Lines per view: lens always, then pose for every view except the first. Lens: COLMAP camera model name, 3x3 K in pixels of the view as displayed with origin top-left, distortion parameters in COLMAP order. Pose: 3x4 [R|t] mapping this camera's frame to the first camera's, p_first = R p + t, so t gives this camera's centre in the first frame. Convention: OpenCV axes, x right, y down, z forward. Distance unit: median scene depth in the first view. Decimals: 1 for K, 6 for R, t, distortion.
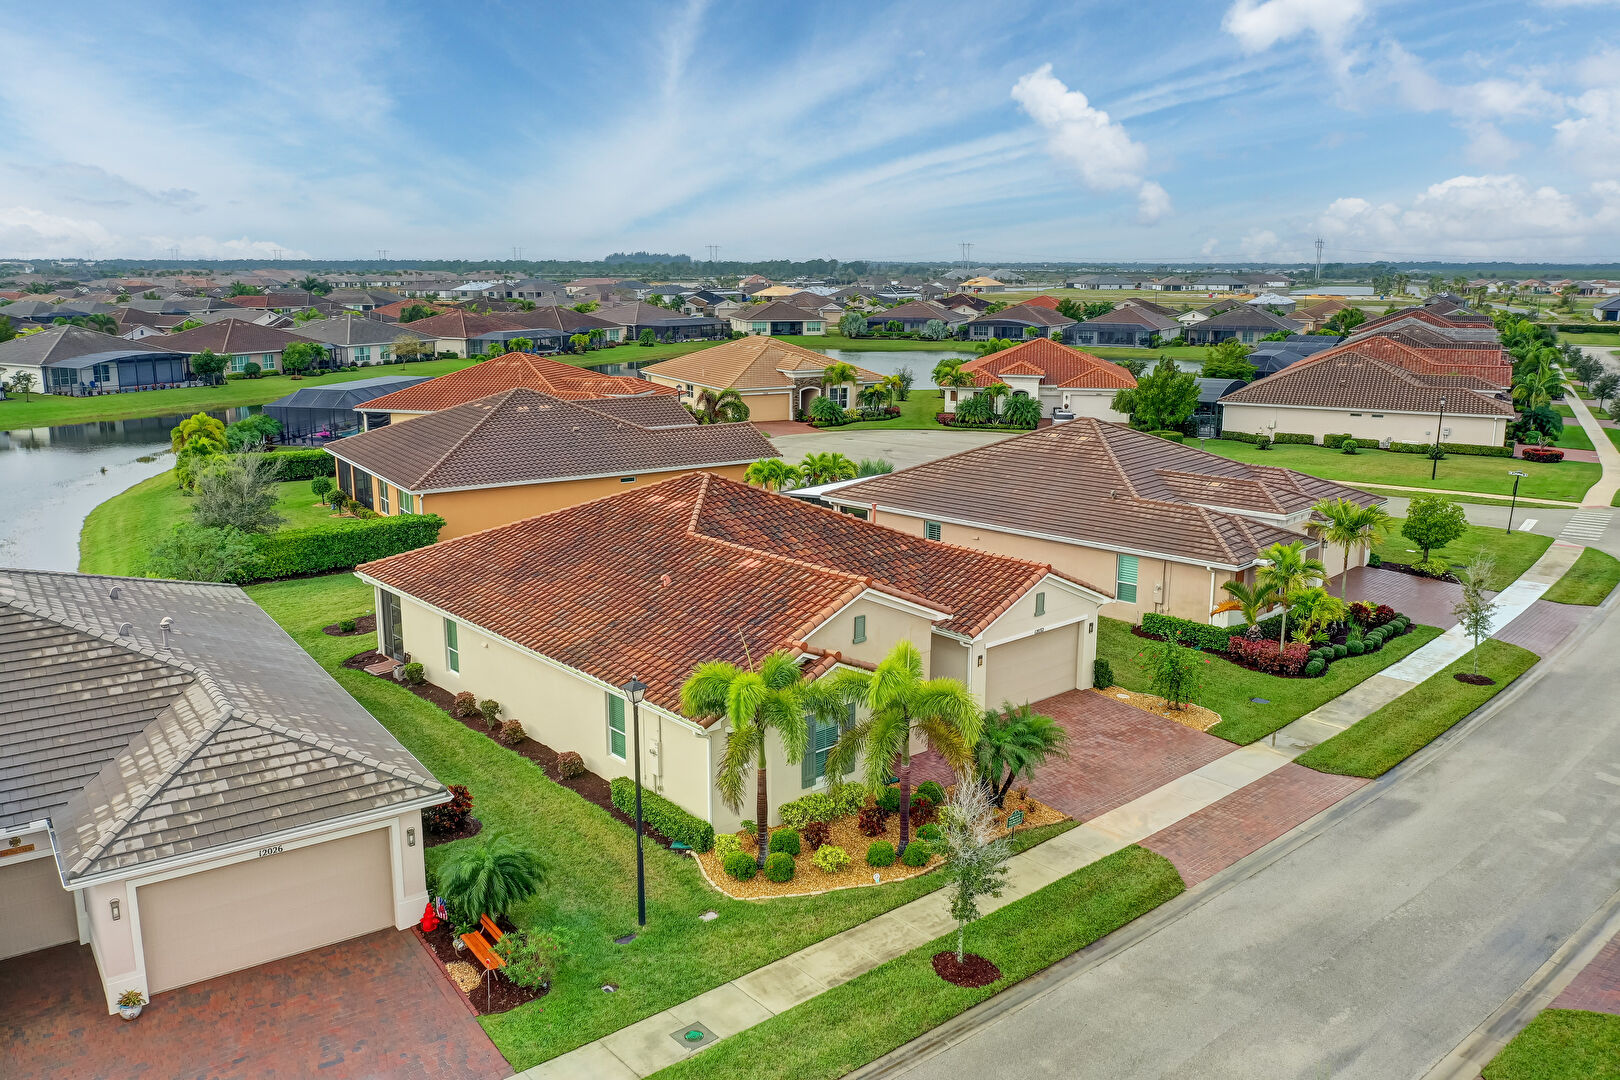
lens RADIAL K [[1259.4, 0, 810.0], [0, 1259.4, 540.0], [0, 0, 1]] dist [-0.000660, 0.002303]
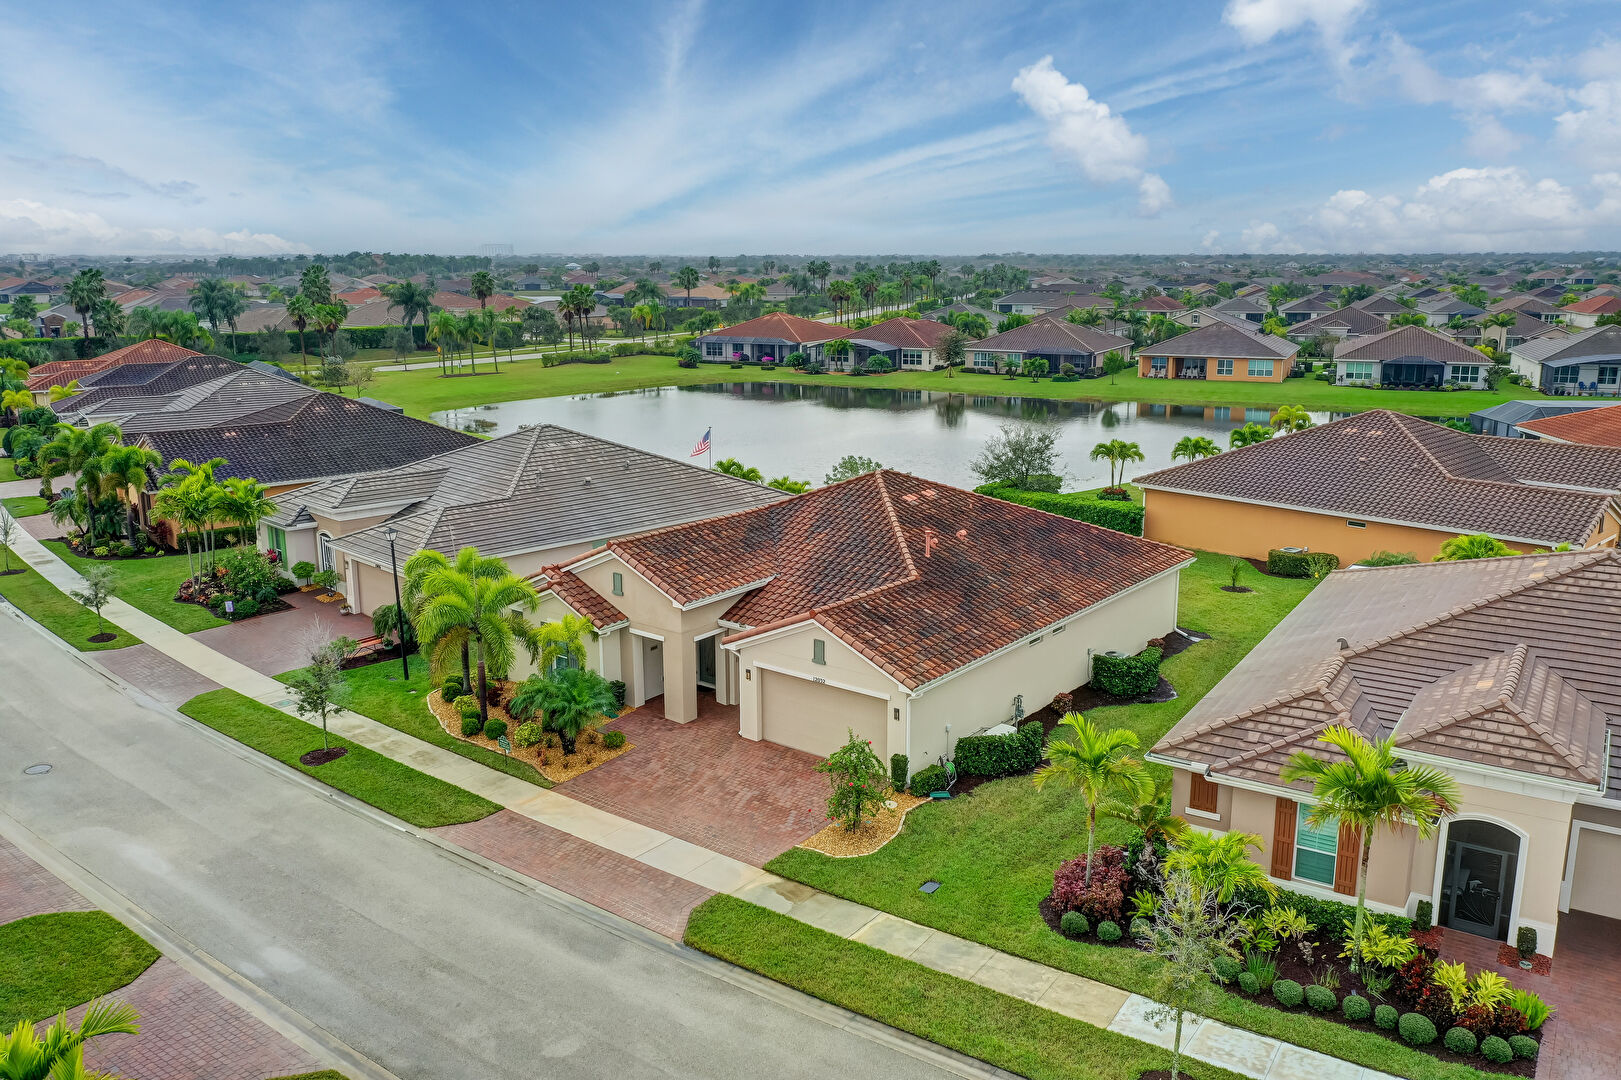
lens RADIAL K [[1251.8, 0, 810.5], [0, 1251.8, 540.0], [0, 0, 1]] dist [-0.008270, -0.000949]
pose [[0.178664, 0.211985, -0.960803, 1.050380], [-0.204030, 0.963271, 0.174589, -0.188403], [0.962523, 0.164840, 0.215353, 0.779597]]
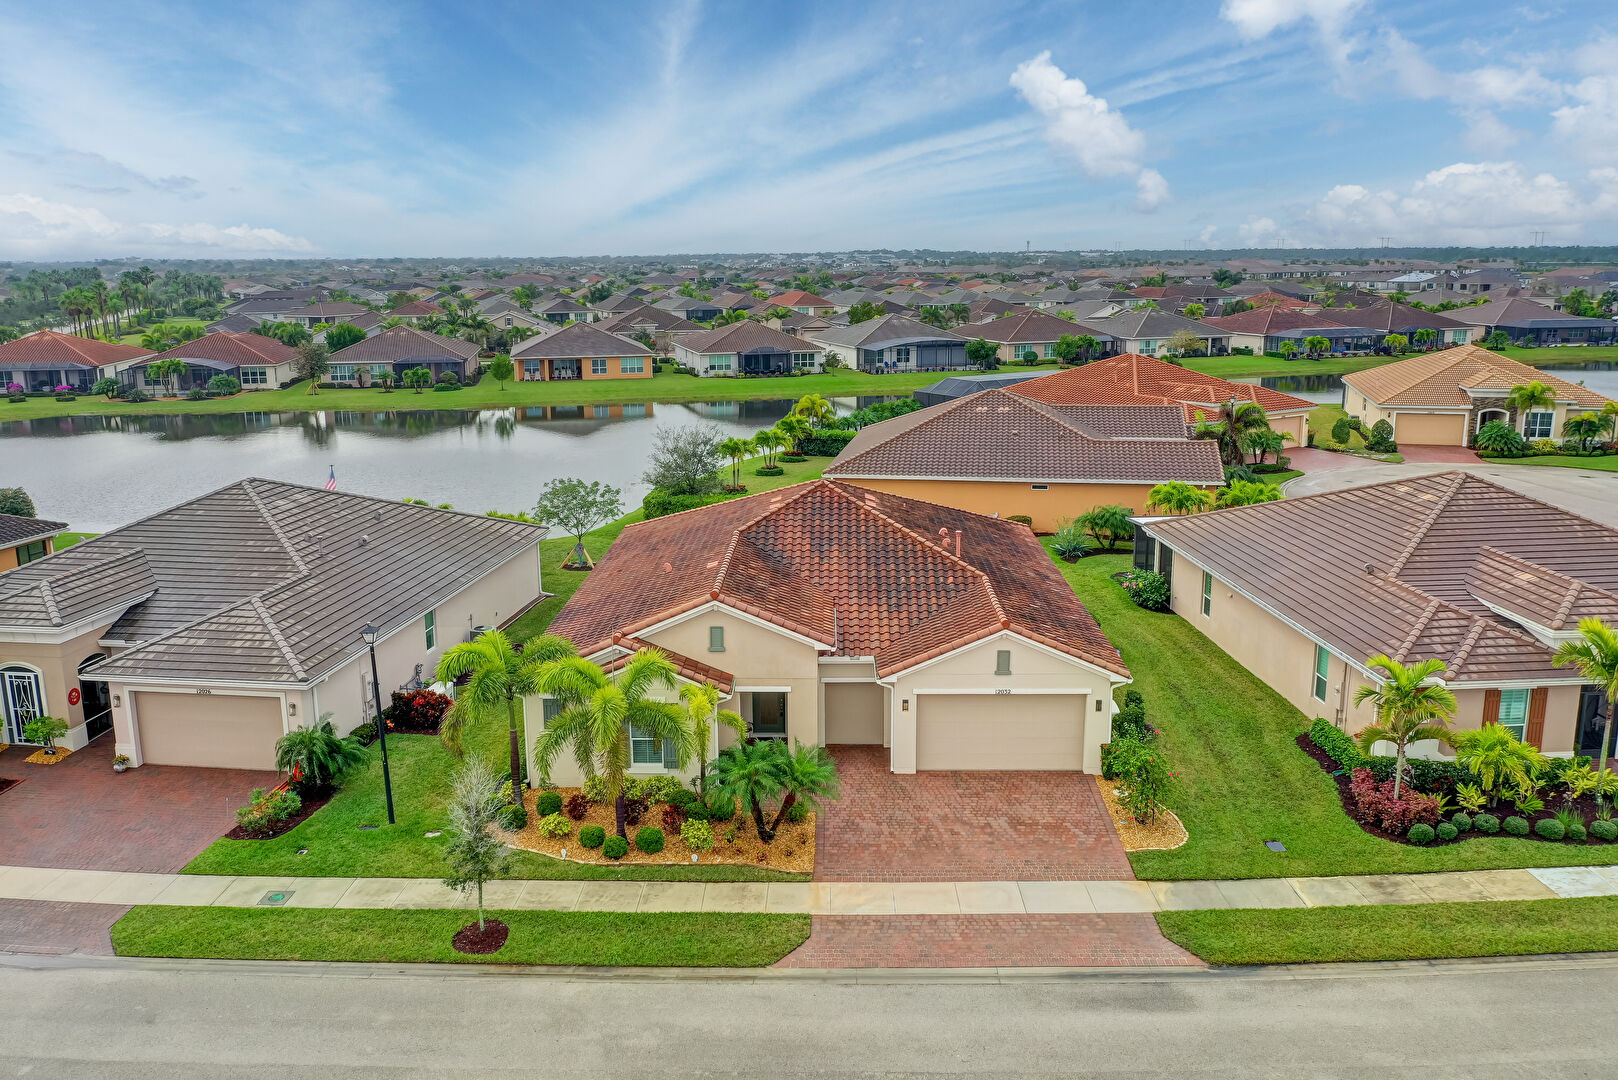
lens RADIAL K [[1249.5, 0, 809.0], [0, 1249.5, 540.0], [0, 0, 1]] dist [-0.008270, -0.000949]
pose [[0.736152, 0.140380, -0.662098, 0.661289], [-0.133425, 0.989157, 0.061376, -0.072800], [0.663535, 0.043158, 0.746900, 0.231314]]
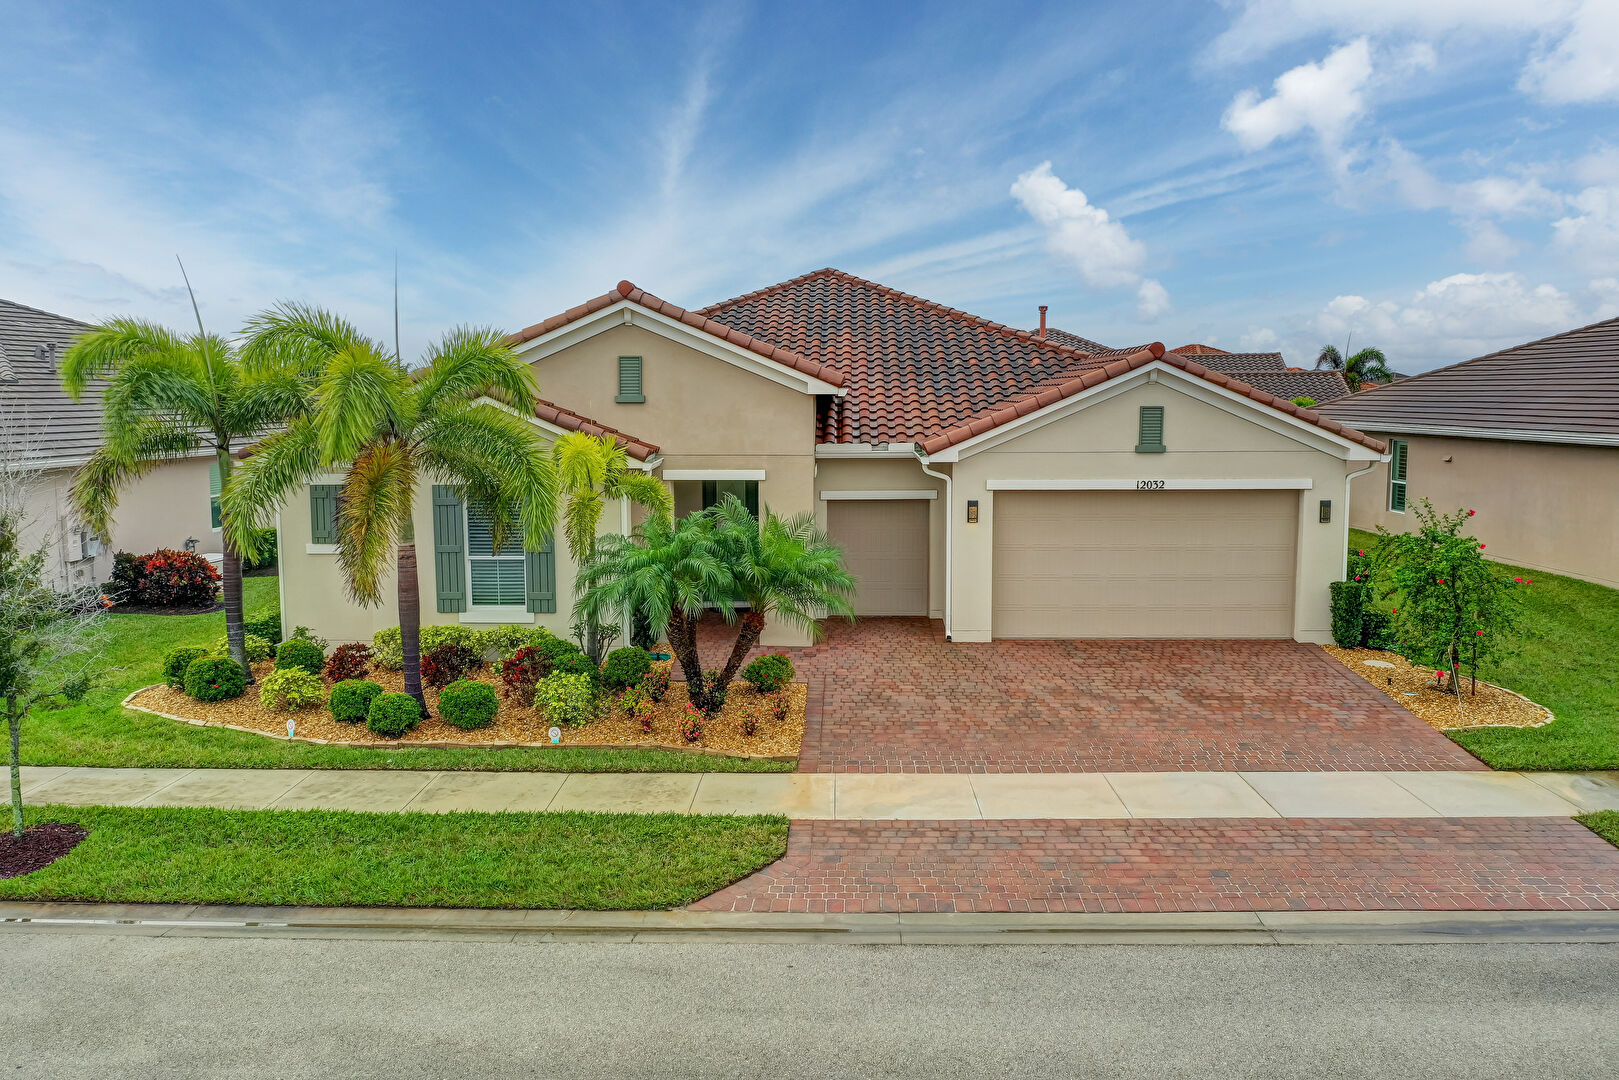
lens RADIAL K [[1263.4, 0, 809.5], [0, 1263.4, 540.0], [0, 0, 1]] dist [-0.009076, -0.001880]
pose [[0.731686, 0.076567, -0.677328, 0.424677], [-0.138291, 0.989681, -0.037512, 0.131417], [0.667467, 0.121115, 0.734724, 0.546804]]
